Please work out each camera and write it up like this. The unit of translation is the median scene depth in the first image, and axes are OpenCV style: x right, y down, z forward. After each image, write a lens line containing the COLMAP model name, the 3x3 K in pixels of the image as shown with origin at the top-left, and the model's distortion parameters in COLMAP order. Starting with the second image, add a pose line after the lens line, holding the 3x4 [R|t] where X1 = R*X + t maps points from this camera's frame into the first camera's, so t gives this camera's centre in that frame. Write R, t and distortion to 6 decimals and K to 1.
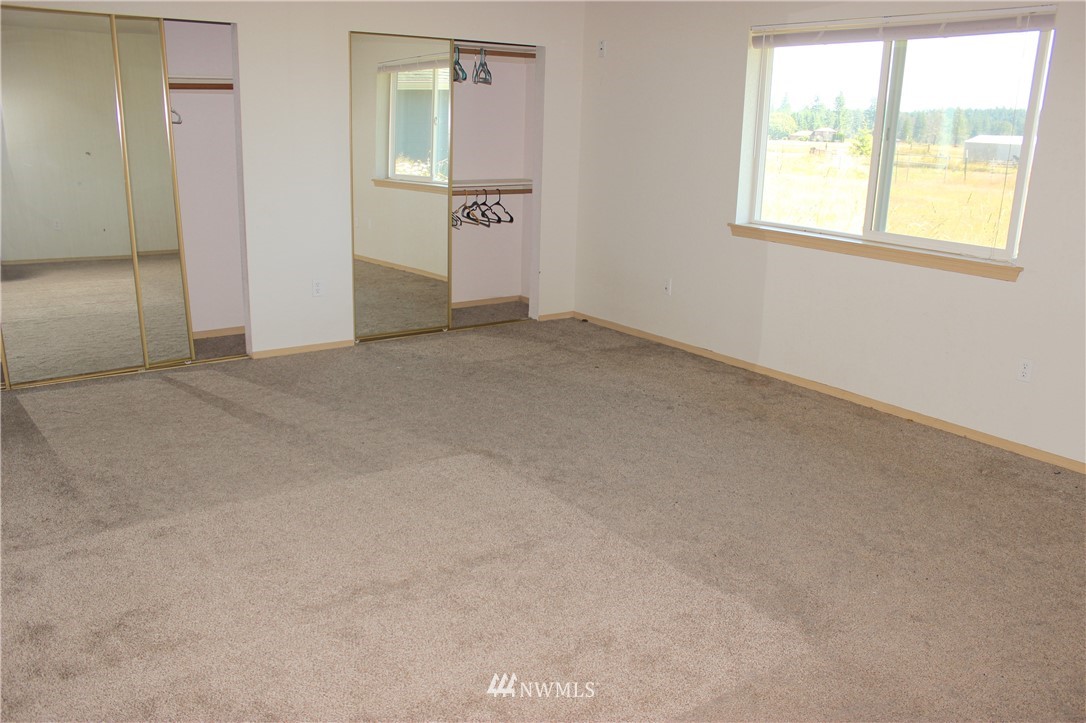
lens RADIAL K [[914.2, 0, 544.1], [0, 914.2, 363.4], [0, 0, 1]] dist [-0.143601, 0.112944]
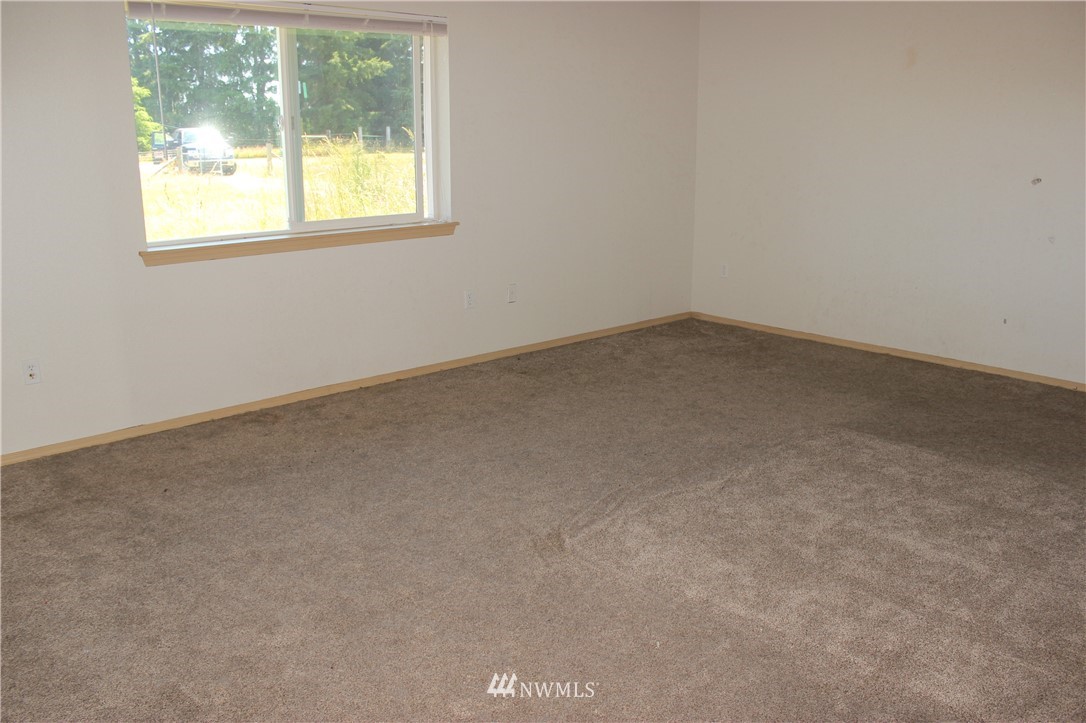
lens RADIAL K [[914.2, 0, 545.7], [0, 914.2, 363.5], [0, 0, 1]] dist [-0.143601, 0.112944]
pose [[-0.124297, -0.274822, 0.953427, -0.651225], [0.249126, 0.921456, 0.298085, -0.234649], [-0.960462, 0.274574, -0.046069, 0.837497]]
